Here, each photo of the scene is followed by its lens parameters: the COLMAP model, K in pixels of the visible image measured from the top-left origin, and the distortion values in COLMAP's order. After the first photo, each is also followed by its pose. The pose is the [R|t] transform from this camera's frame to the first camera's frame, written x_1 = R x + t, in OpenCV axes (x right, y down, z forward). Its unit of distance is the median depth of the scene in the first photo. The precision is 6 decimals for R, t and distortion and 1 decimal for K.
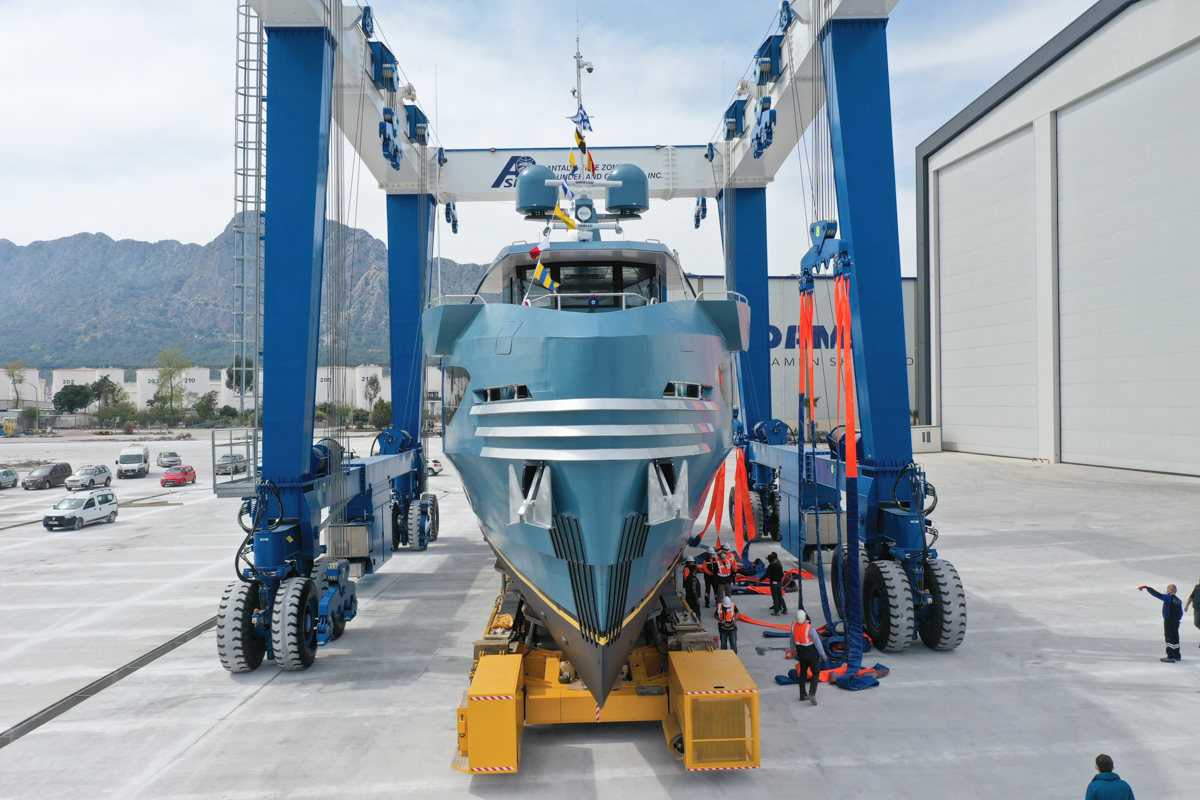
lens RADIAL K [[943.9, 0, 600.1], [0, 943.9, 402.6], [0, 0, 1]] dist [0.002196, 0.000723]
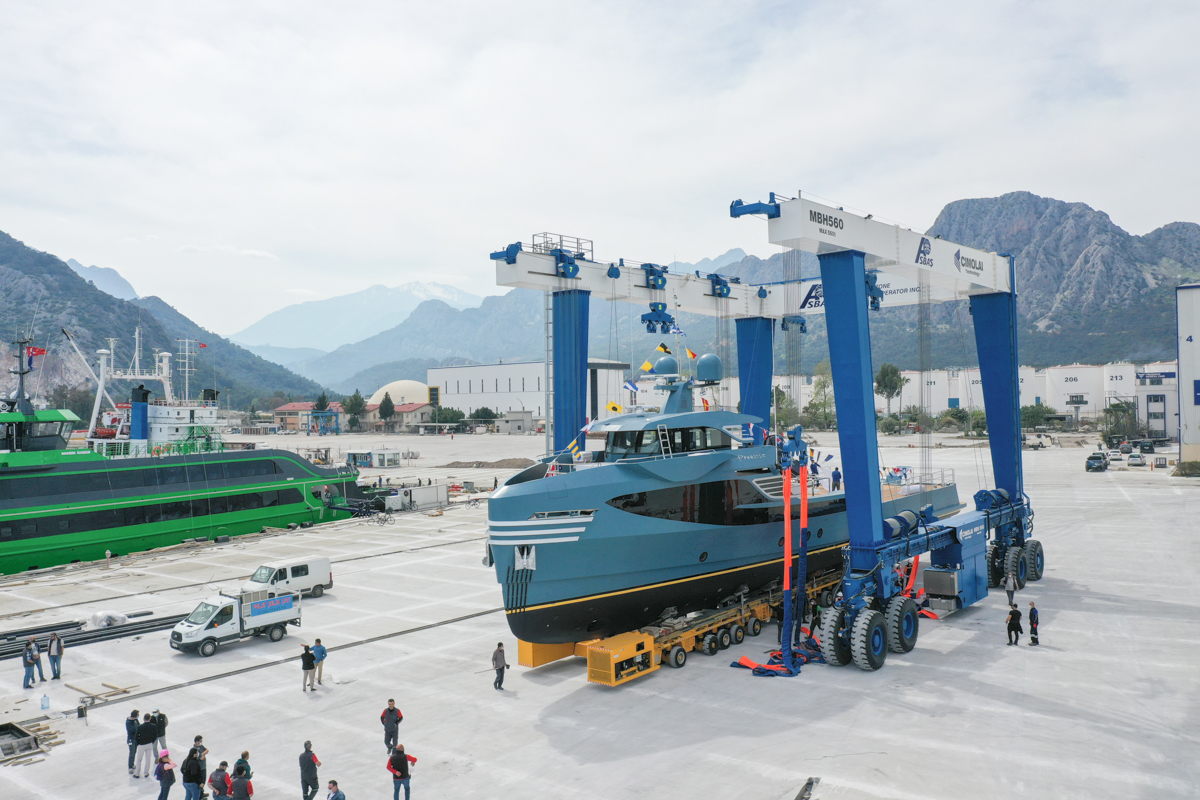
lens RADIAL K [[943.9, 0, 598.6], [0, 943.9, 399.8], [0, 0, 1]] dist [0.002196, 0.000723]
pose [[0.745427, -0.008839, -0.666529, 0.588409], [0.015261, 0.999876, 0.003808, -0.103698], [0.666413, -0.013010, 0.745470, -0.233397]]
